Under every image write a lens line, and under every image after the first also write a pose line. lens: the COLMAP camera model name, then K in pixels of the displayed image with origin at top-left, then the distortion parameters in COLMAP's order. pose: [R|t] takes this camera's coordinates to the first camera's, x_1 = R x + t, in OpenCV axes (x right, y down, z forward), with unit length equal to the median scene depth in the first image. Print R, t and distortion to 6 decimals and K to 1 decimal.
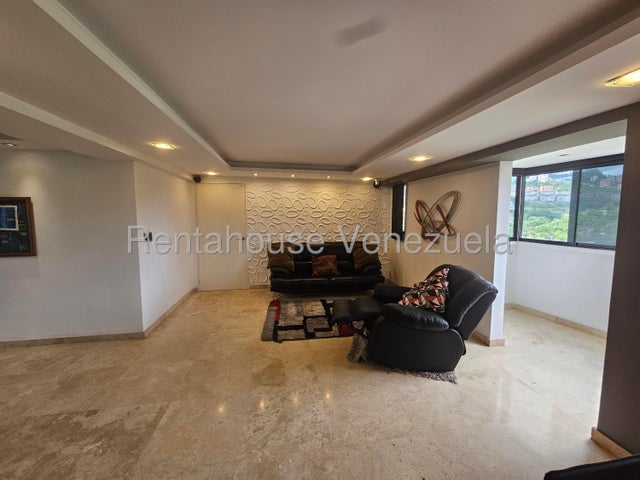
lens RADIAL K [[261.4, 0, 321.0], [0, 261.4, 234.5], [0, 0, 1]] dist [0.000488, 0.000205]
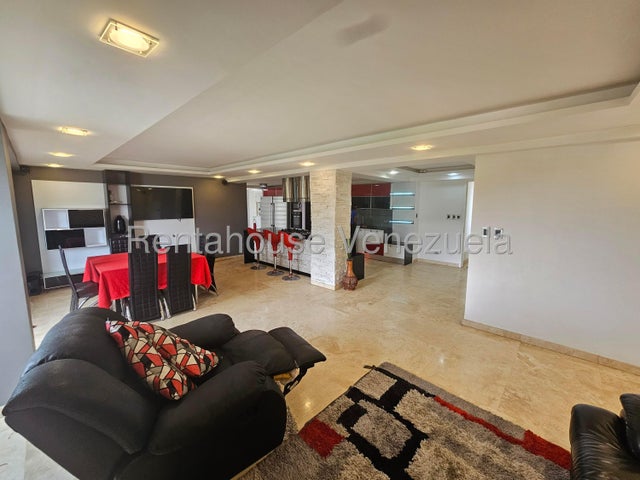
lens RADIAL K [[261.4, 0, 321.0], [0, 261.4, 234.5], [0, 0, 1]] dist [0.000488, 0.000205]
pose [[-0.785271, 0.071015, -0.615066, 0.328804], [-0.057453, 0.980757, 0.186590, -0.104600], [0.616480, 0.181861, -0.766080, 1.142851]]
